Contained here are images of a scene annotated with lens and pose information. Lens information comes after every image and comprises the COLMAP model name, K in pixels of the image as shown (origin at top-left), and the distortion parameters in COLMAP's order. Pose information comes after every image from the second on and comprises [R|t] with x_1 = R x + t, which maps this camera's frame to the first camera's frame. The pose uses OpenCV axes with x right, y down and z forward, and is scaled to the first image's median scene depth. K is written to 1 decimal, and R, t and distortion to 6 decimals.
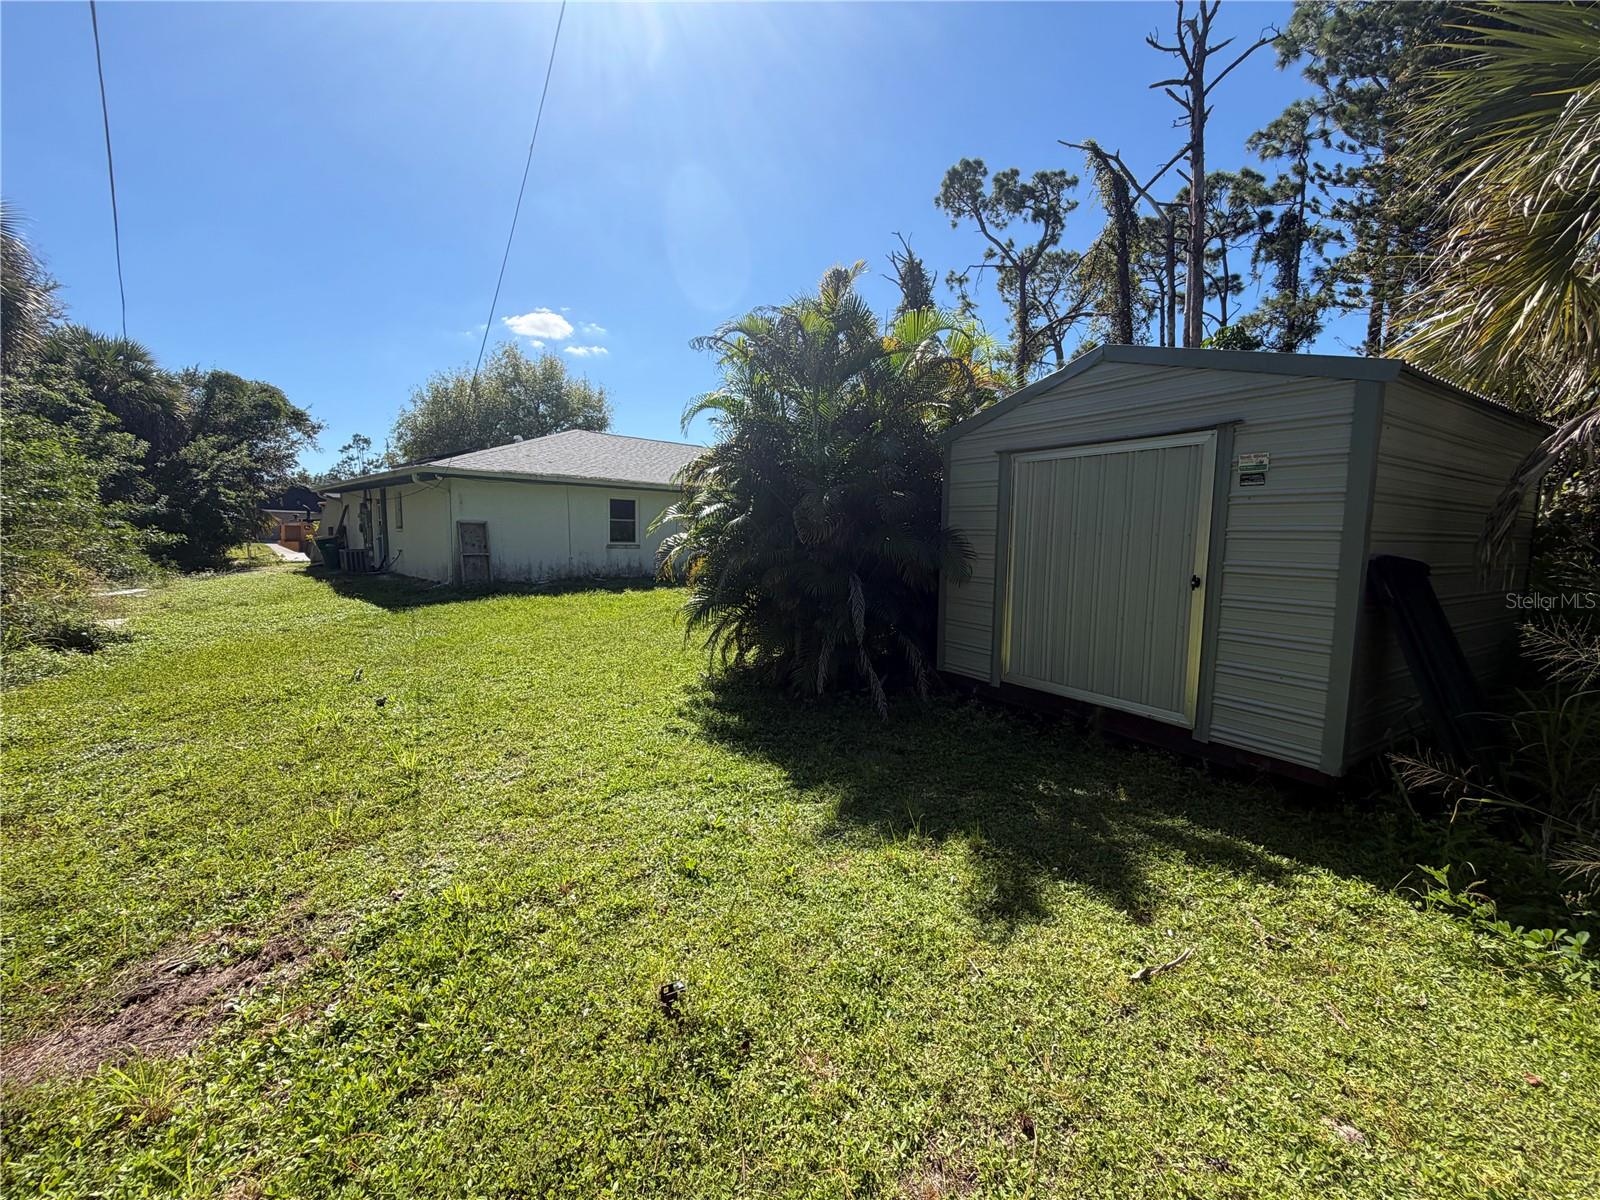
lens RADIAL K [[633.6, 0, 796.8], [0, 633.6, 600.1], [0, 0, 1]] dist [0.000363, 0.000422]
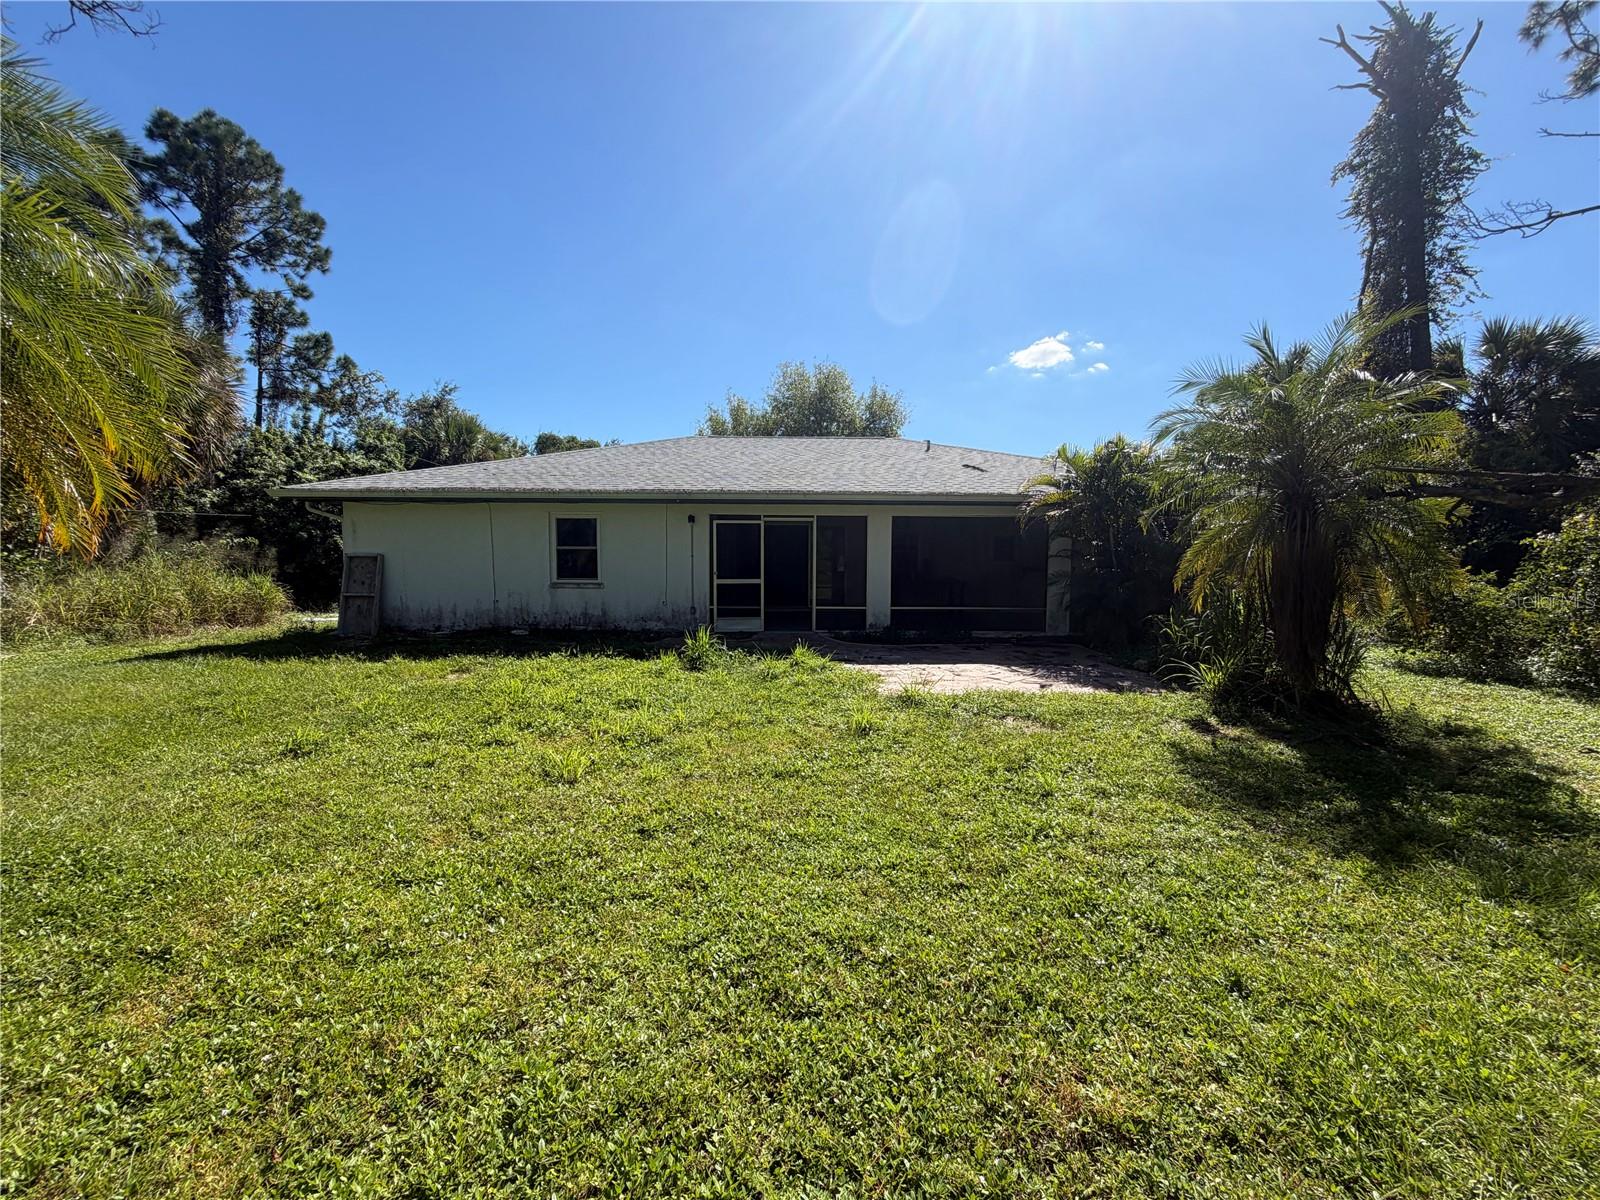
lens RADIAL K [[633.6, 0, 796.8], [0, 633.6, 600.1], [0, 0, 1]] dist [0.000363, 0.000422]
pose [[0.737249, 0.034958, -0.674716, 0.395763], [-0.063414, 0.997832, -0.017592, -0.076892], [0.672638, 0.055757, 0.737868, 0.698001]]
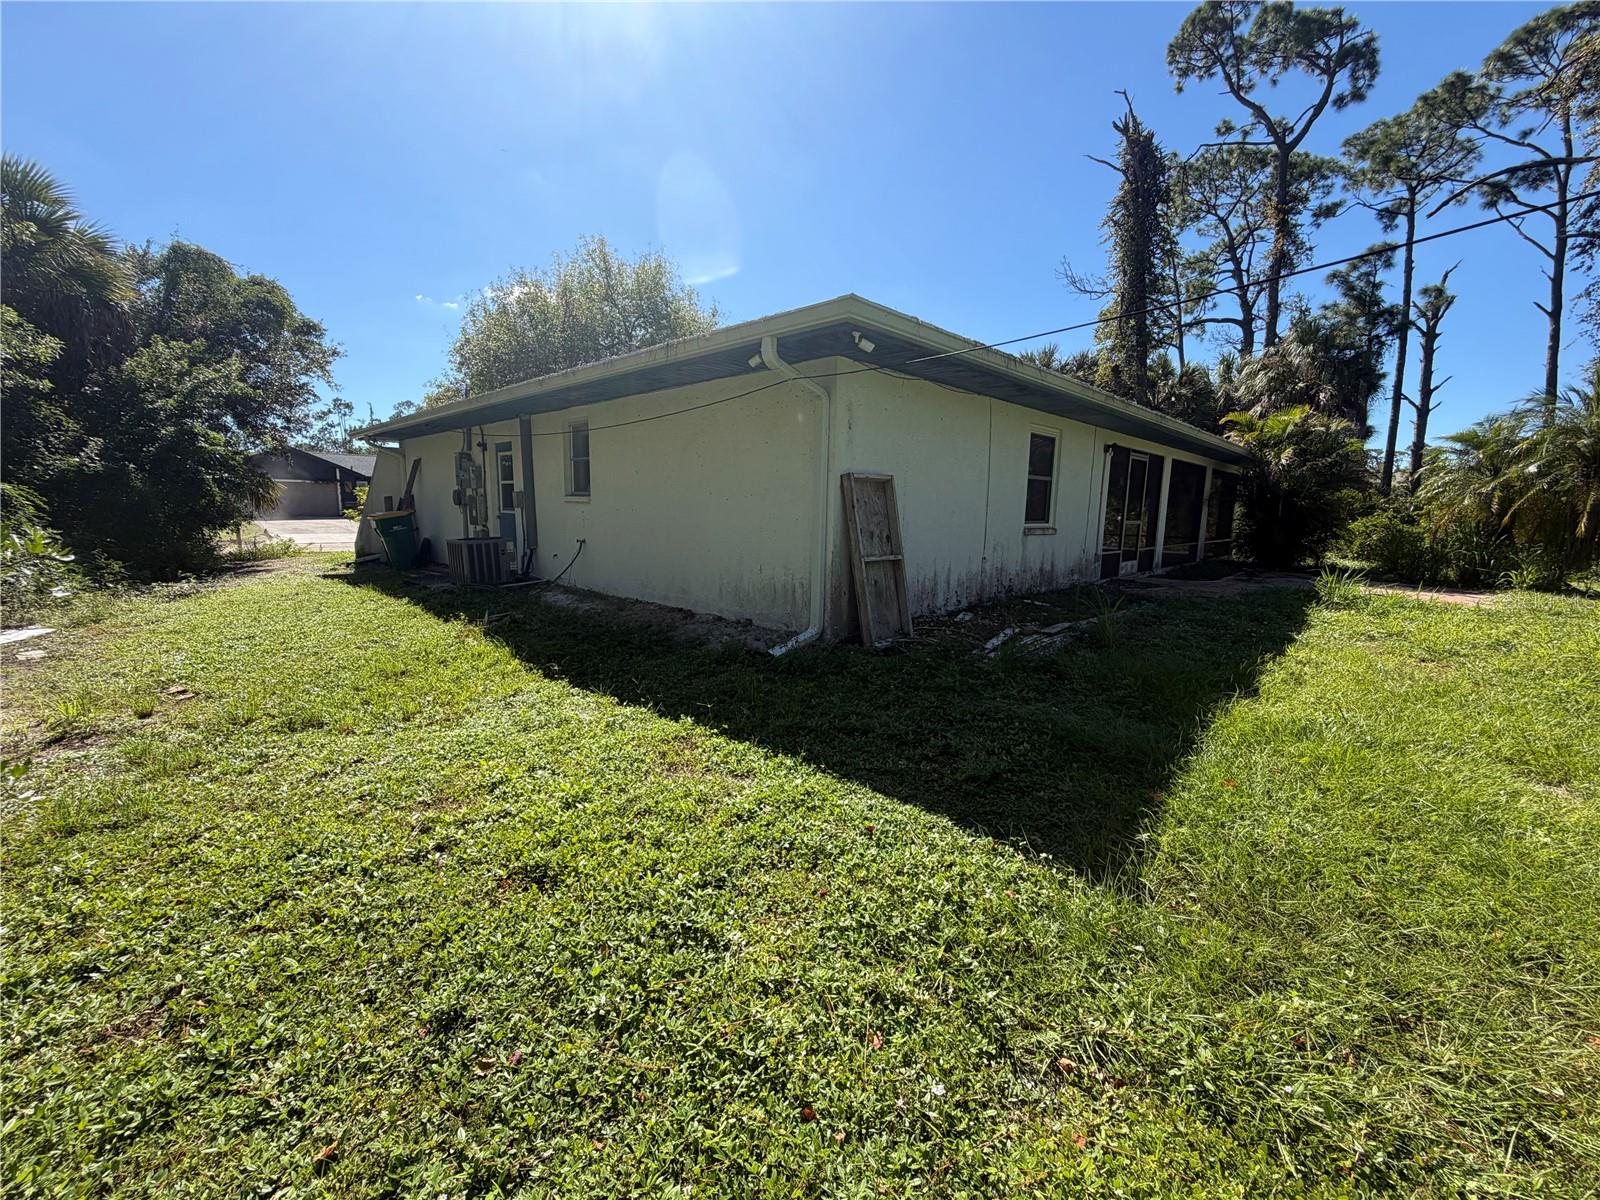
lens RADIAL K [[633.6, 0, 796.8], [0, 633.6, 600.1], [0, 0, 1]] dist [0.000363, 0.000422]
pose [[0.999705, -0.006755, 0.023345, -0.508067], [0.005749, 0.999063, 0.042899, -0.057028], [-0.023613, -0.042752, 0.998807, 0.542088]]
